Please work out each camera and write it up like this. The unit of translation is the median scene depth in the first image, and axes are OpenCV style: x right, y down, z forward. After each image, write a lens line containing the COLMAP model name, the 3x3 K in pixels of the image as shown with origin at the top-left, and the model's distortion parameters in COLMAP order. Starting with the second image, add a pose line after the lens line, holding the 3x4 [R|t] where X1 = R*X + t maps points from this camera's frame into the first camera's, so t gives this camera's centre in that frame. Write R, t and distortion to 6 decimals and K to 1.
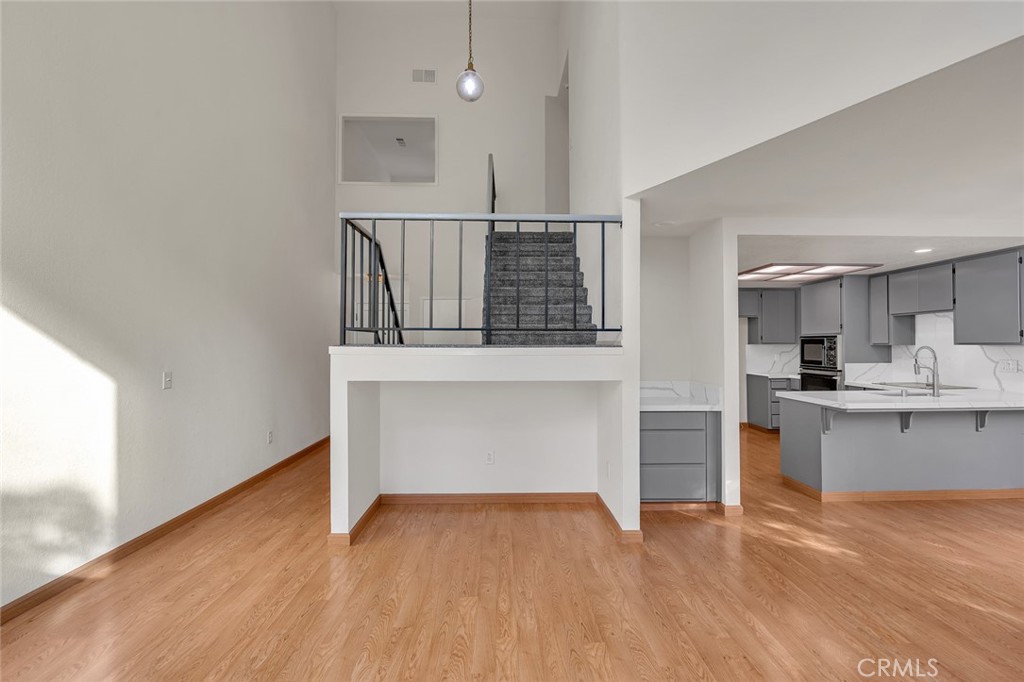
lens RADIAL K [[463.3, 0, 516.9], [0, 463.3, 338.1], [0, 0, 1]] dist [-0.004973, 0.000494]
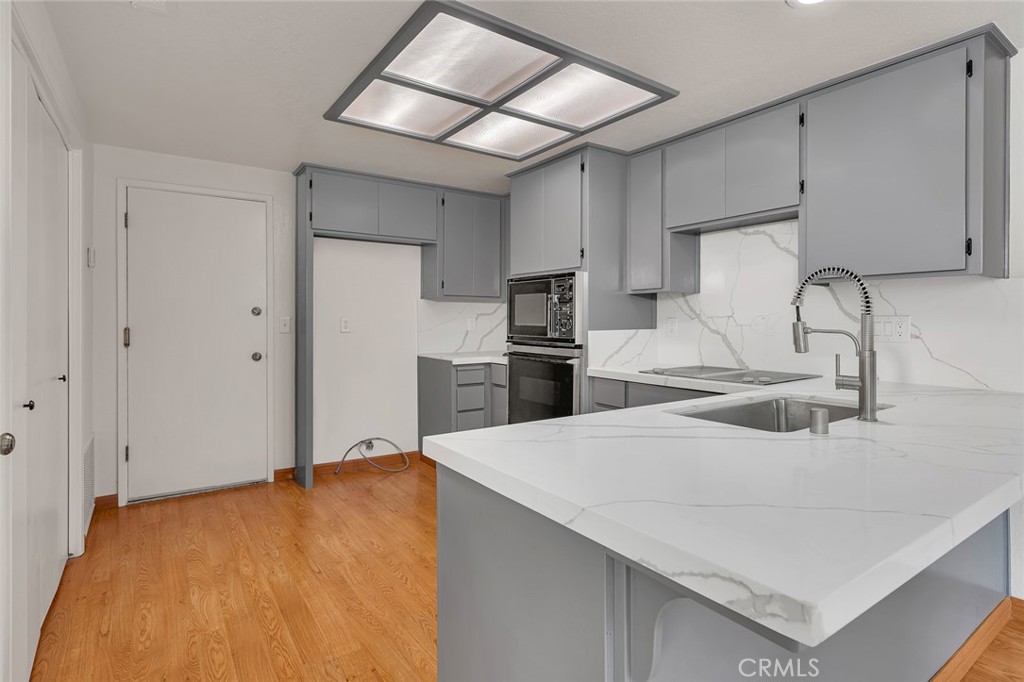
lens RADIAL K [[516.8, 0, 522.2], [0, 516.8, 323.5], [0, 0, 1]] dist [-0.000684, -0.000005]
pose [[0.836330, 0.000419, 0.548227, 0.458043], [-0.011104, 0.999808, 0.016175, 0.050250], [-0.548115, -0.019615, 0.836173, 0.751431]]
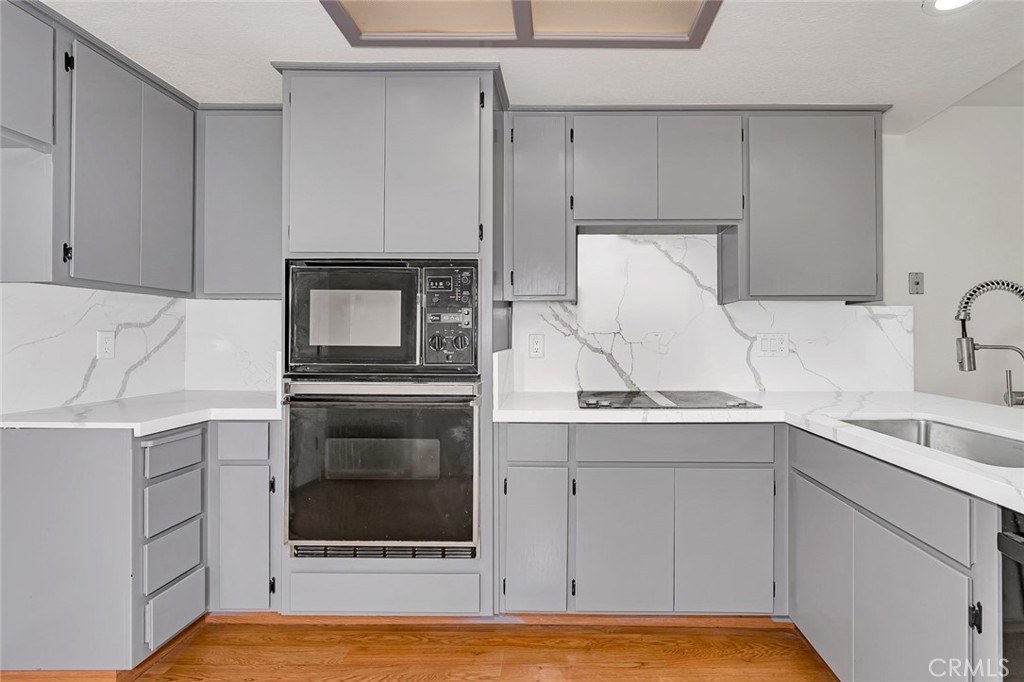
lens RADIAL K [[473.7, 0, 559.8], [0, 473.7, 336.6], [0, 0, 1]] dist [-0.003393, -0.000091]
pose [[0.045267, 0.010202, 0.998923, 0.501606], [-0.015026, 0.999842, -0.009531, 0.059157], [-0.998862, -0.014579, 0.045414, 1.197133]]
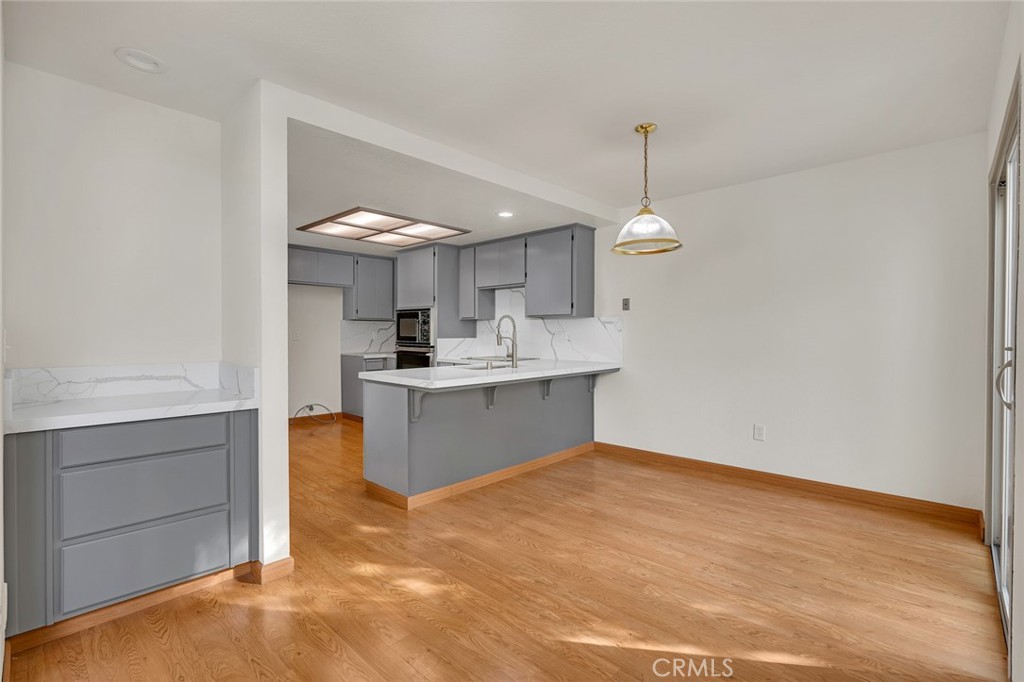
lens RADIAL K [[463.3, 0, 516.9], [0, 463.3, 338.1], [0, 0, 1]] dist [-0.004973, 0.000494]
pose [[0.711725, -0.003951, 0.702447, 0.216006], [-0.014335, 0.999694, 0.020146, 0.041601], [-0.702312, -0.024408, 0.711451, 0.286200]]
